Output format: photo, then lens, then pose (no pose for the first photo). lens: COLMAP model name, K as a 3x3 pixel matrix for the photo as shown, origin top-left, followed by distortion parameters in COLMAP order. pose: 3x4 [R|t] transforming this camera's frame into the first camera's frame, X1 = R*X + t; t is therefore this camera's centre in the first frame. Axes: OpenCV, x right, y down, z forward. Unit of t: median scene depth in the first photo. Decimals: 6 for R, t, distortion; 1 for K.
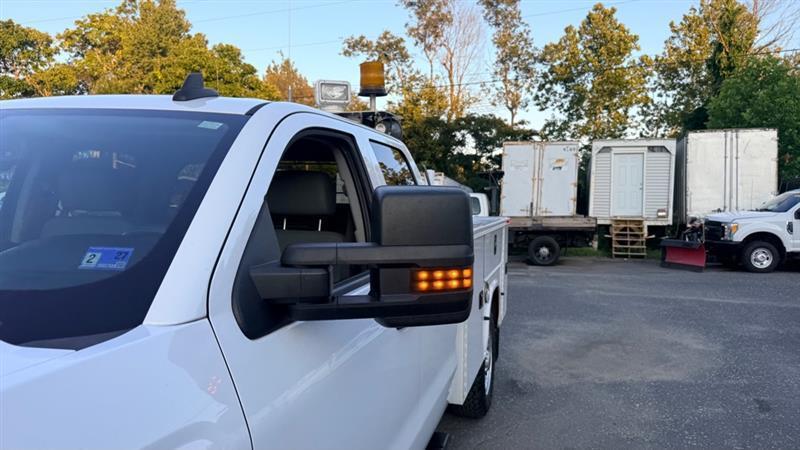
lens RADIAL K [[565.2, 0, 406.1], [0, 565.2, 232.5], [0, 0, 1]] dist [0.057091, -0.072121]
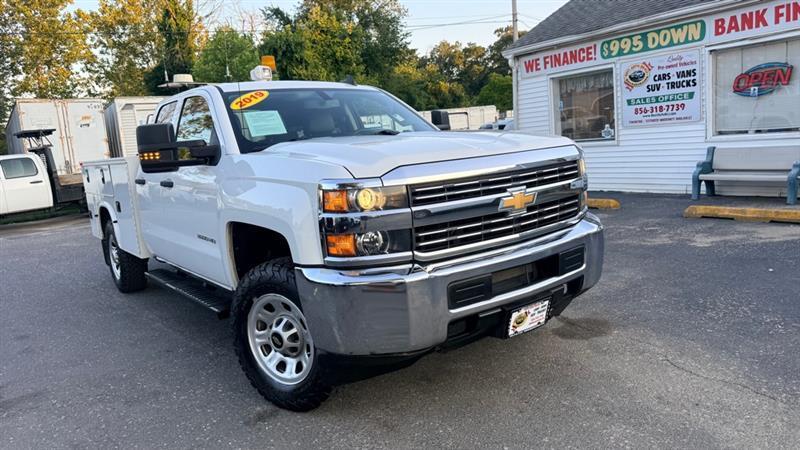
lens RADIAL K [[565.2, 0, 406.1], [0, 565.2, 227.2], [0, 0, 1]] dist [0.057091, -0.072121]
pose [[0.601234, -0.182858, 0.777869, -0.147086], [0.133931, 0.982754, 0.127503, 0.008407], [-0.787769, 0.027522, 0.615356, -0.054196]]
